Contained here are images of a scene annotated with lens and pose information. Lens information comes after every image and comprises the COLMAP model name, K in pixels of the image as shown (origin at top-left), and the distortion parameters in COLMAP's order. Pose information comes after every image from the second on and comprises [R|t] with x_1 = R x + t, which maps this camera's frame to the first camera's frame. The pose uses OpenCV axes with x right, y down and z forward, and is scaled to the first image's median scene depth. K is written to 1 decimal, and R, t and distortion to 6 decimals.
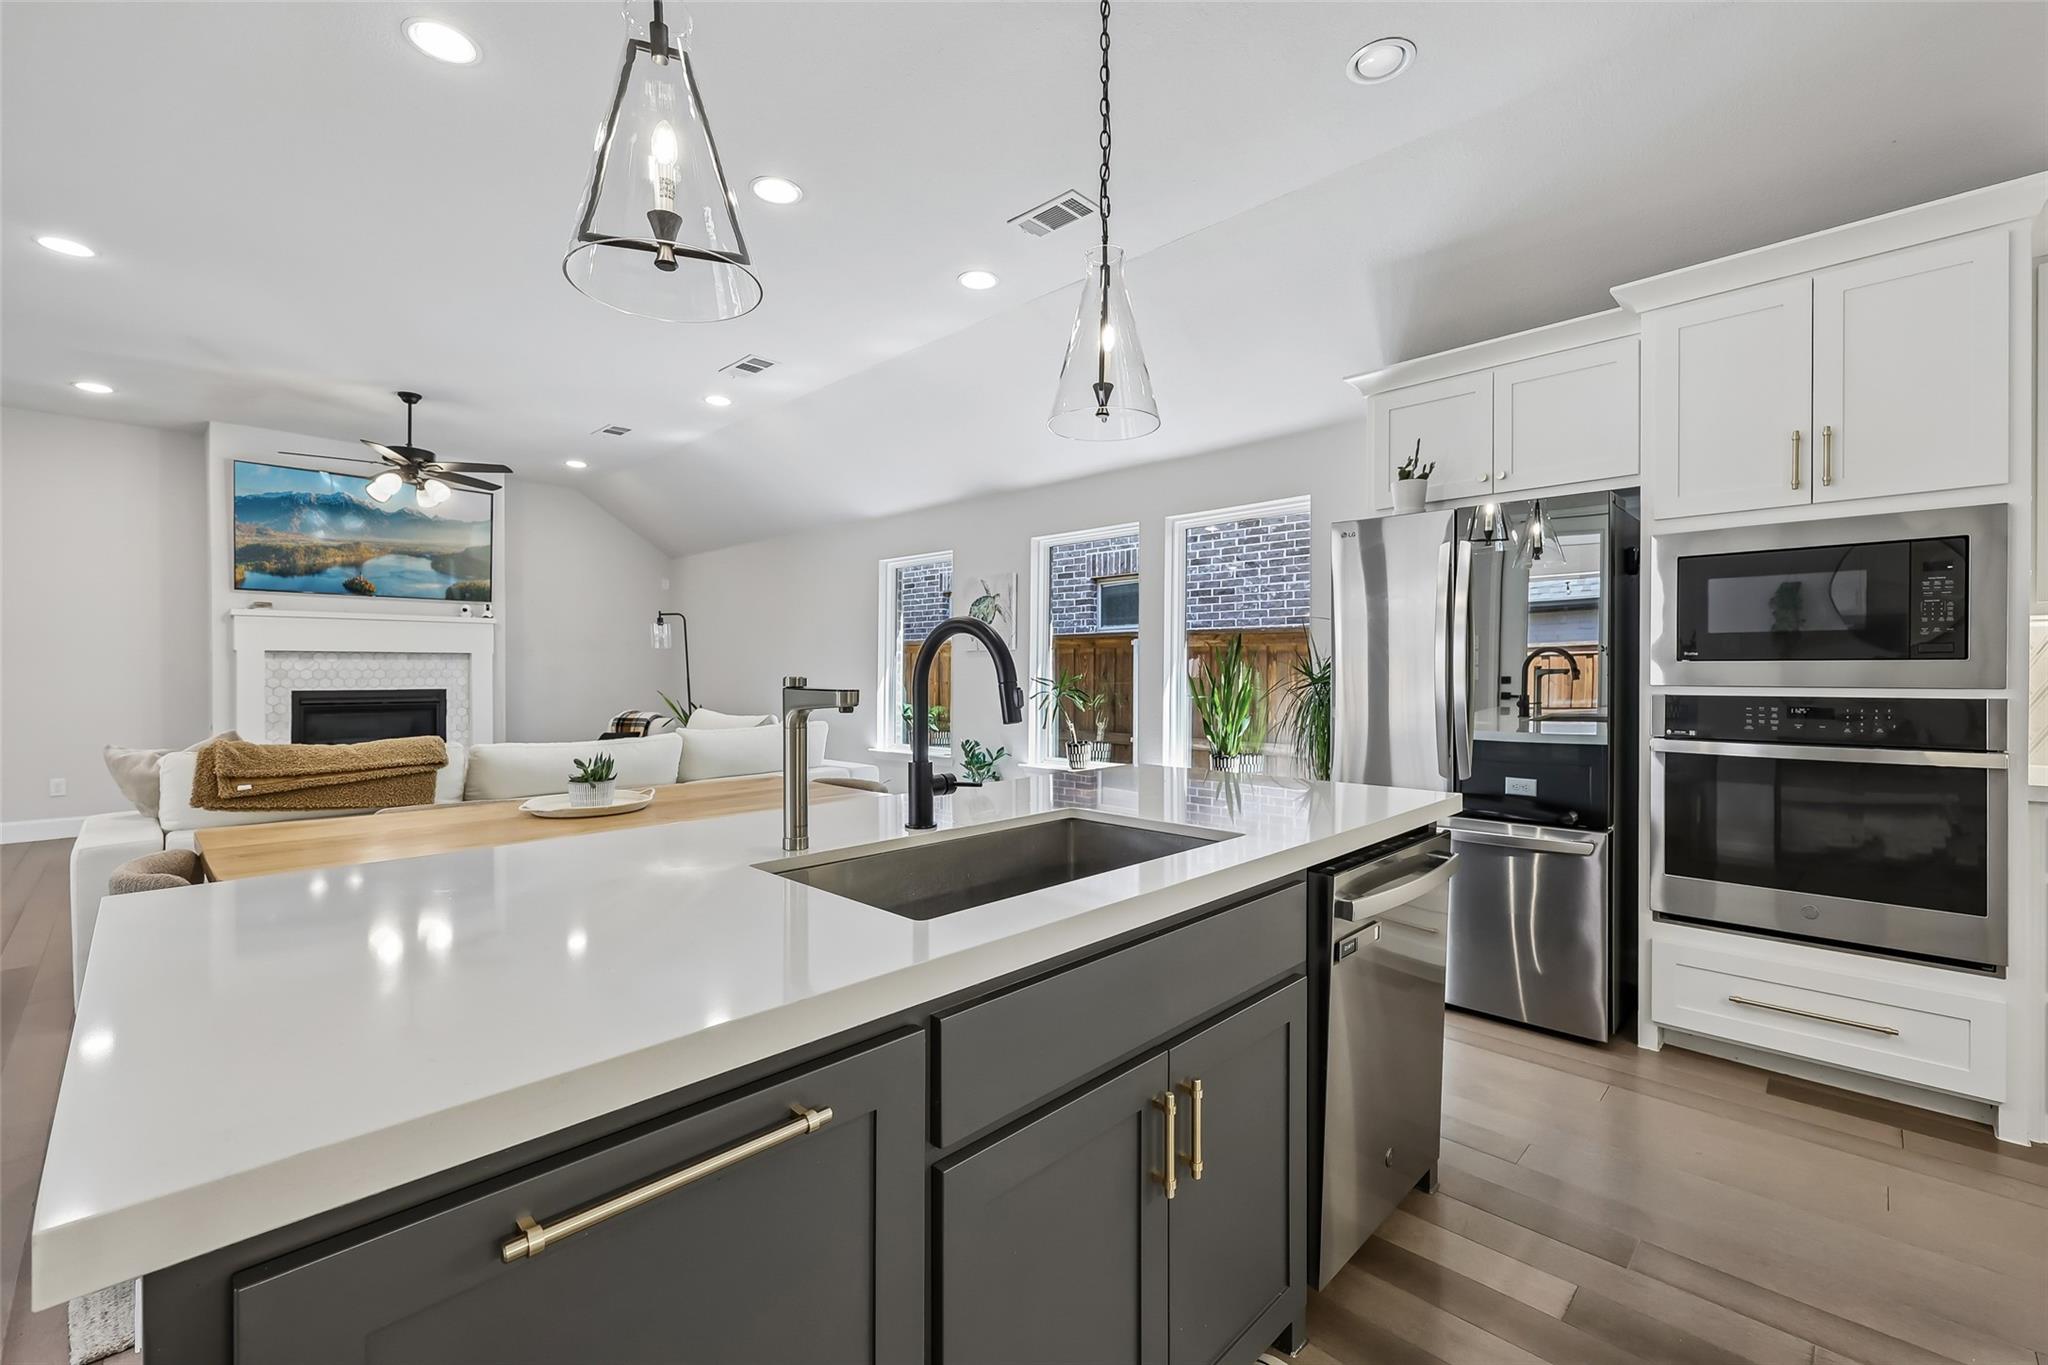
lens RADIAL K [[867.6, 0, 1049.7], [0, 867.6, 675.1], [0, 0, 1]] dist [0.000272, -0.000056]
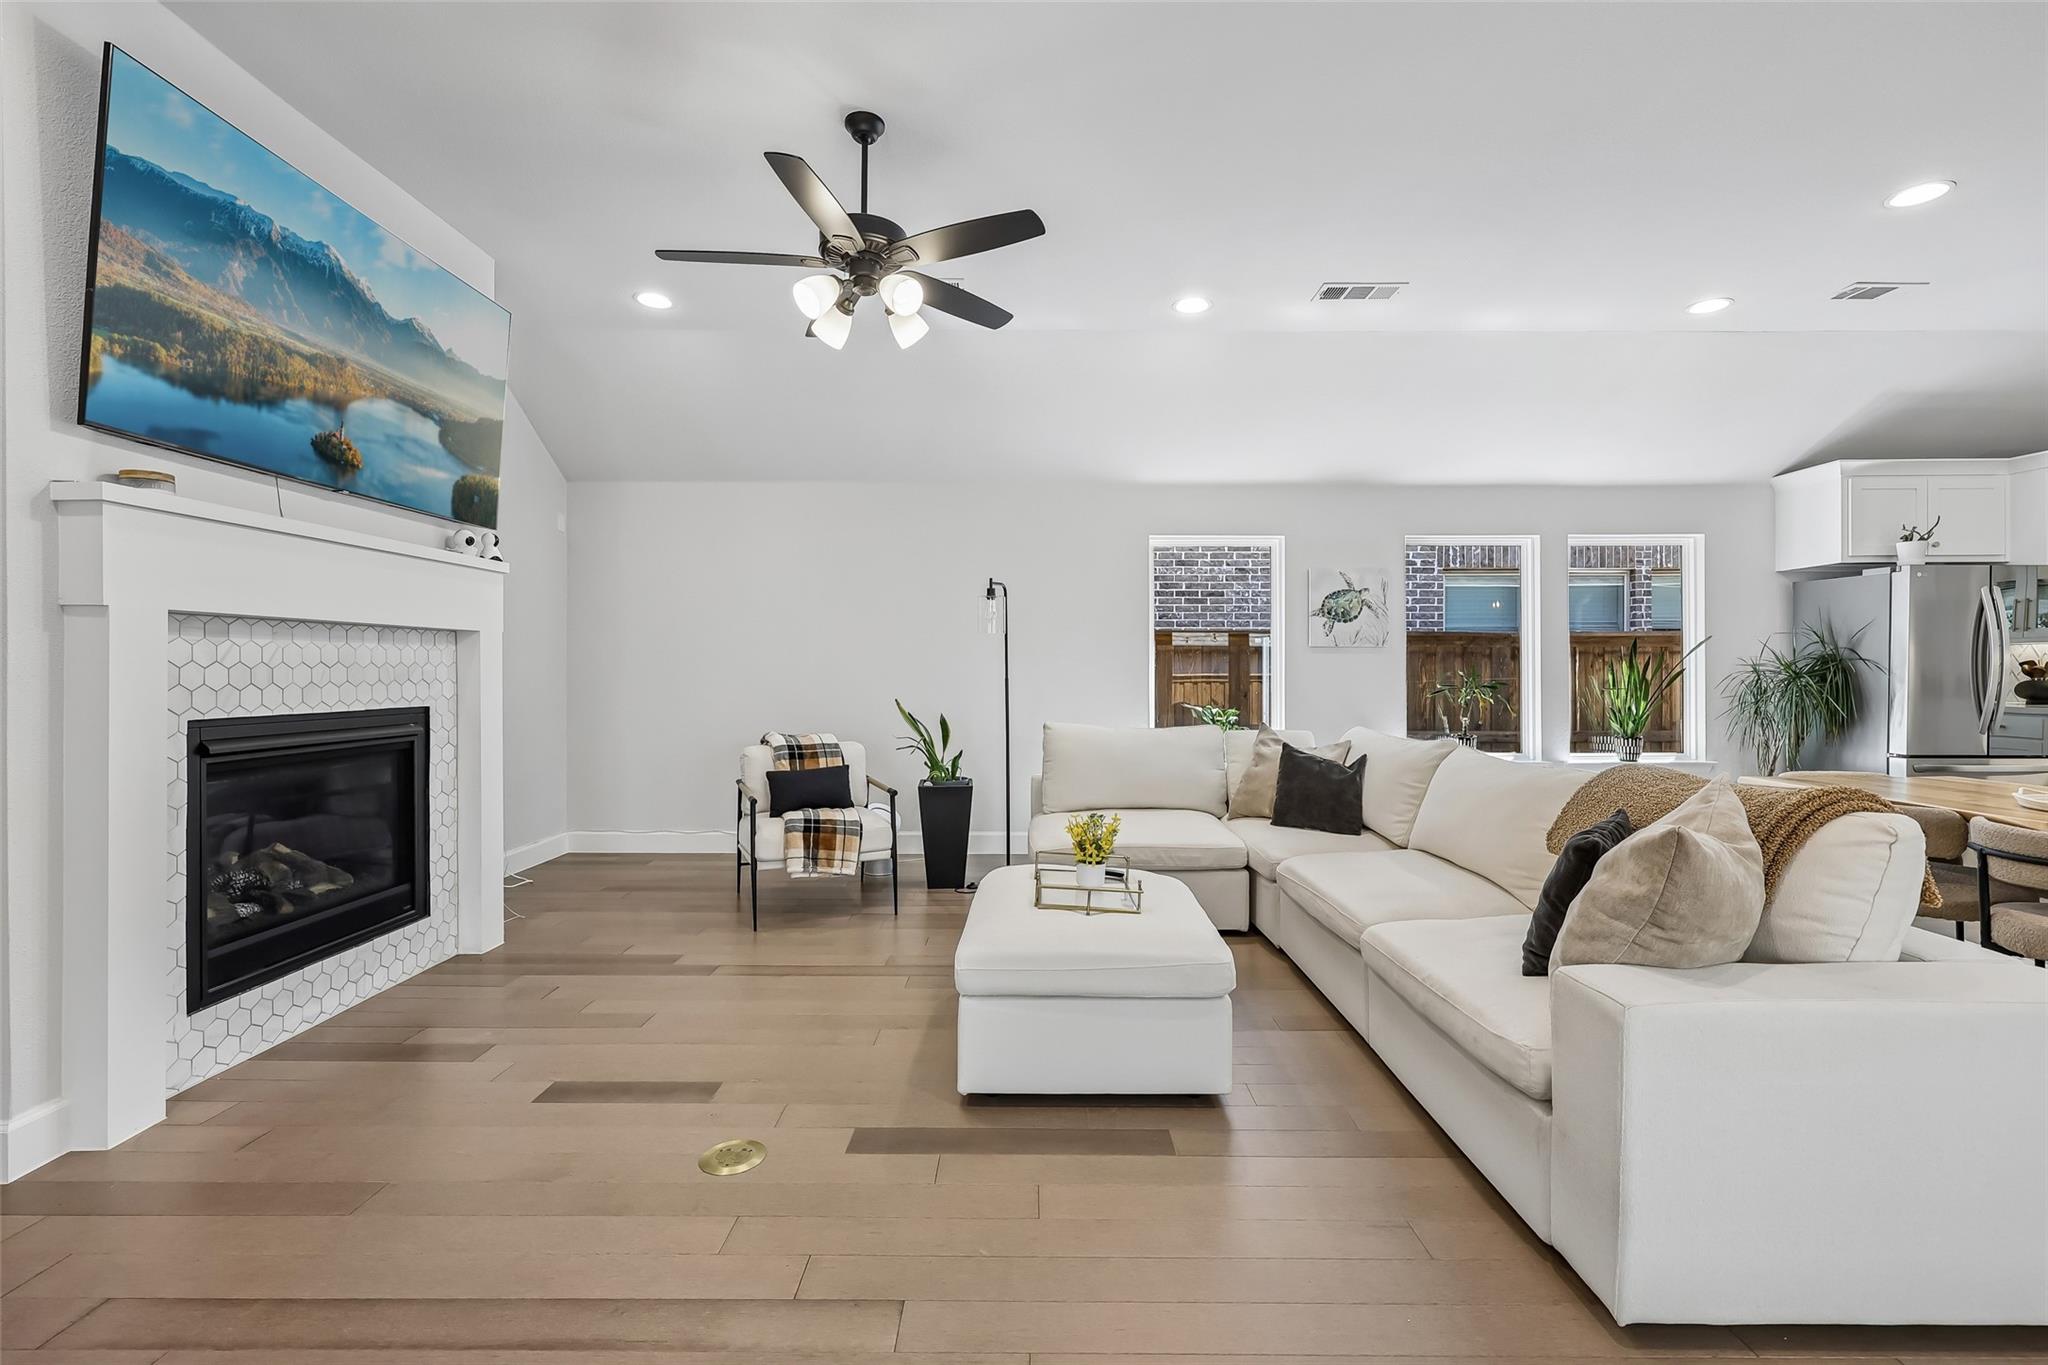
lens RADIAL K [[877.1, 0, 1029.8], [0, 877.1, 657.2], [0, 0, 1]] dist [0.000446, -0.000006]
pose [[0.725116, 0.010270, 0.688550, -0.815304], [0.003364, 0.999824, -0.018455, -0.000428], [-0.688618, 0.015698, 0.724954, 0.451045]]
